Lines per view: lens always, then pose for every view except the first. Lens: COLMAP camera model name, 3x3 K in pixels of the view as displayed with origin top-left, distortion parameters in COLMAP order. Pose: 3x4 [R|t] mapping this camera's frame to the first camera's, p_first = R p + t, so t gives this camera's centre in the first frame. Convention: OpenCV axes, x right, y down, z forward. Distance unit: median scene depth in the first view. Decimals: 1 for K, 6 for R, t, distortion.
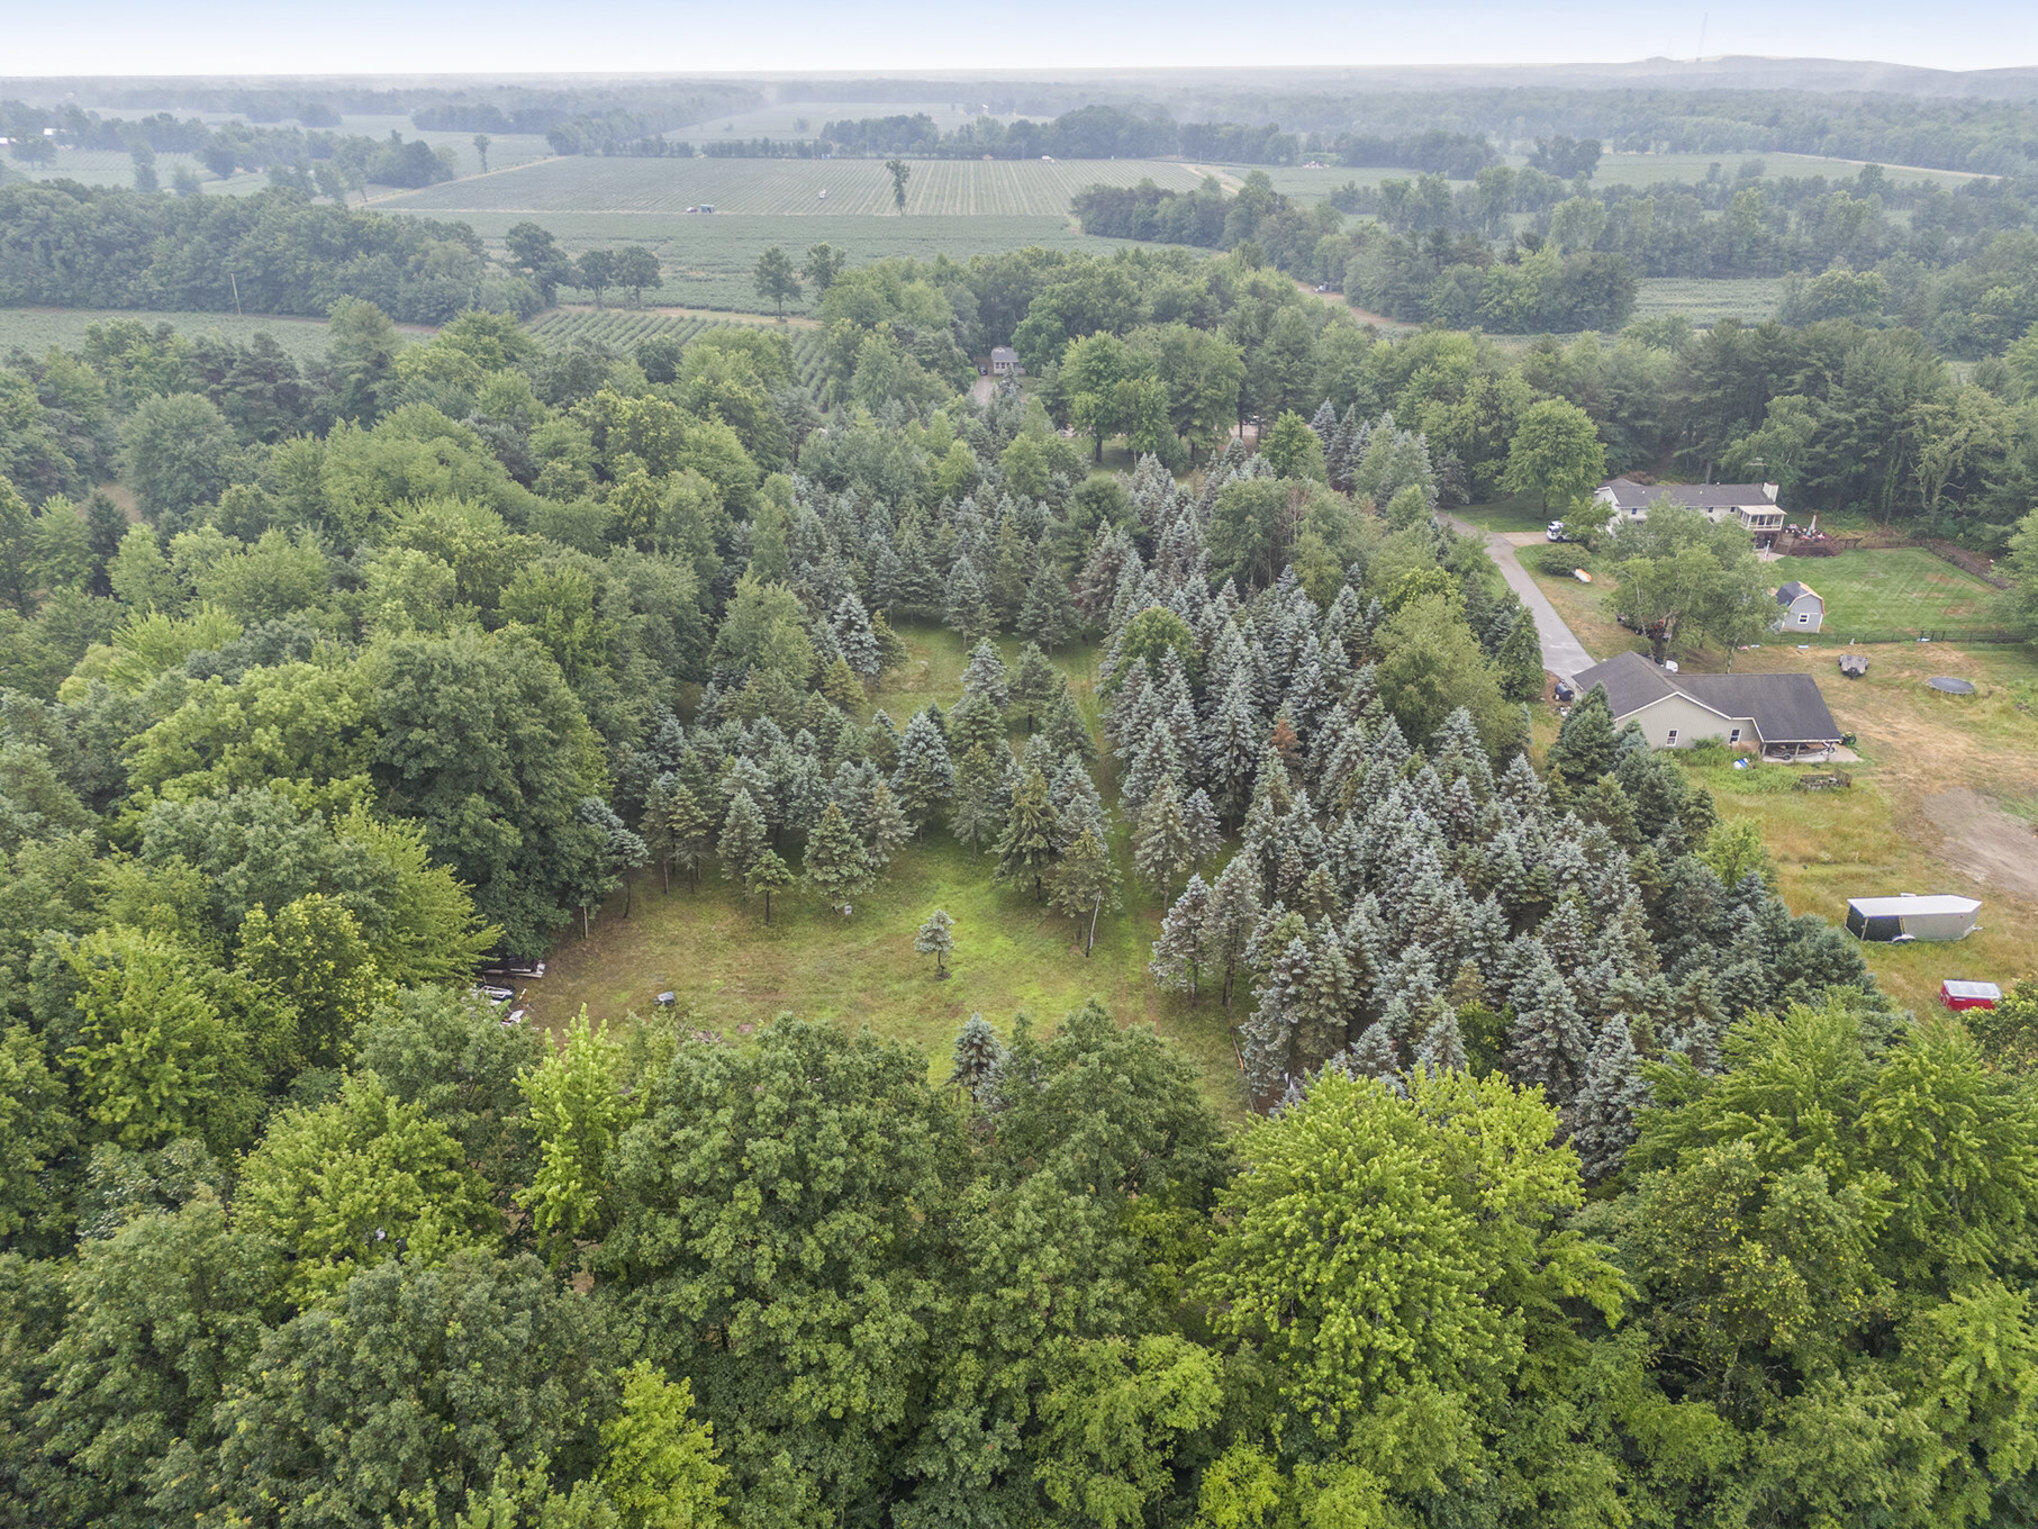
lens RADIAL K [[1481.5, 0, 1025.2], [0, 1481.5, 774.9], [0, 0, 1]] dist [0.075302, -0.062436]
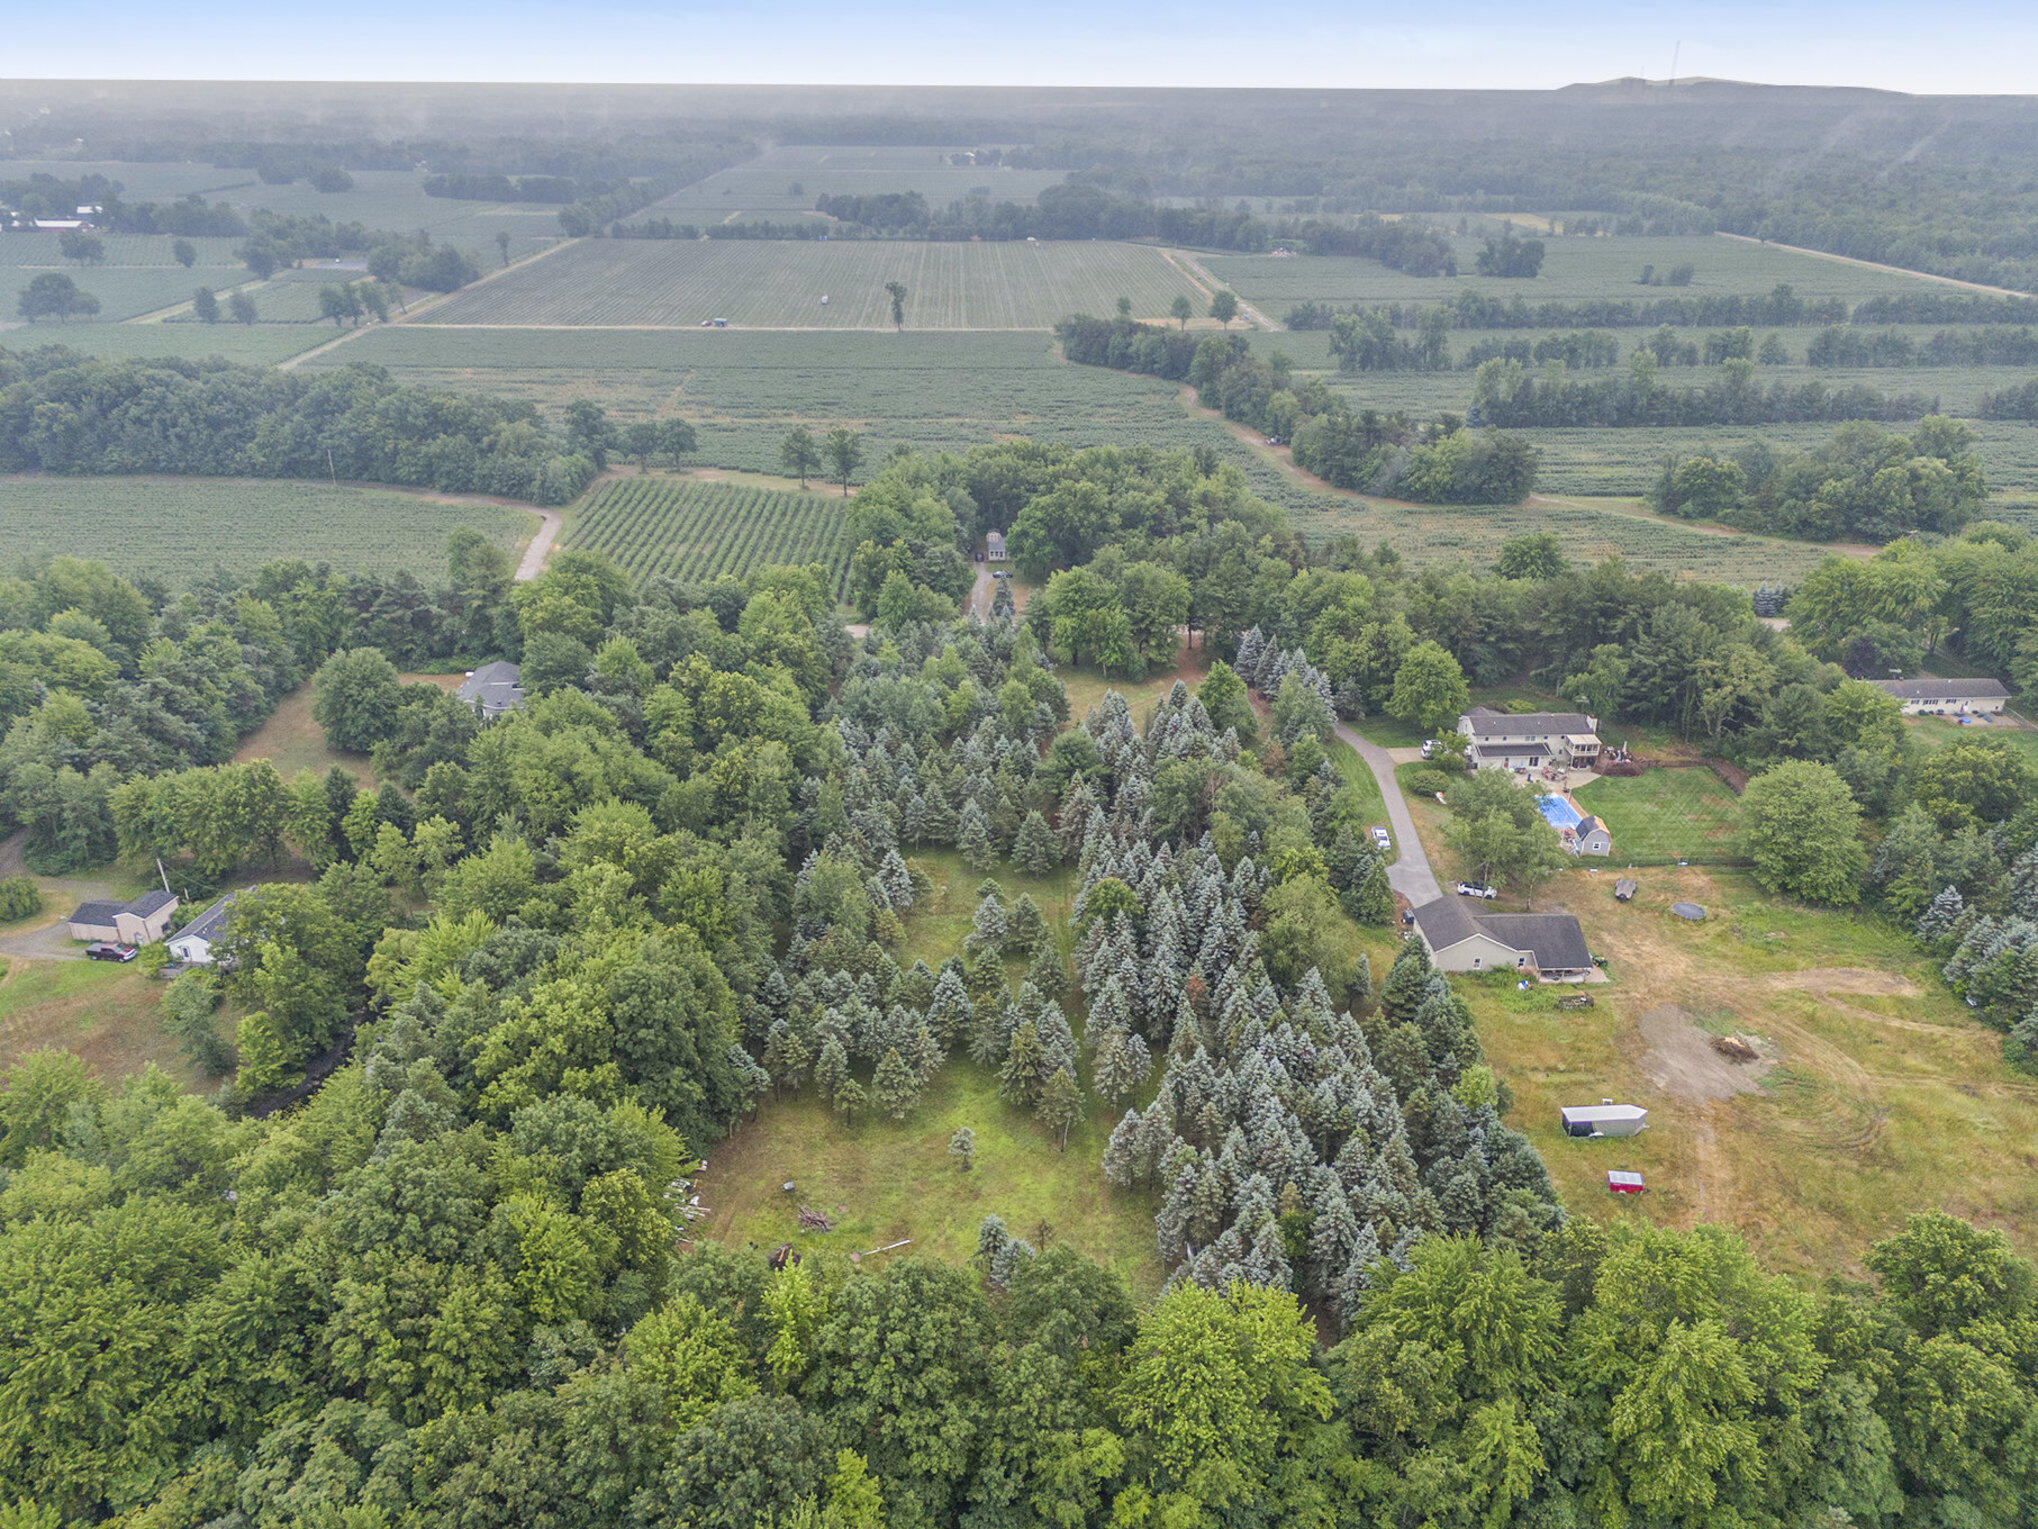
lens RADIAL K [[1481.5, 0, 1025.2], [0, 1481.5, 774.9], [0, 0, 1]] dist [0.075302, -0.062436]
pose [[0.999954, -0.002398, 0.009322, -0.010624], [0.002444, 0.999985, -0.004933, -0.300609], [-0.009310, 0.004956, 0.999944, -0.617237]]
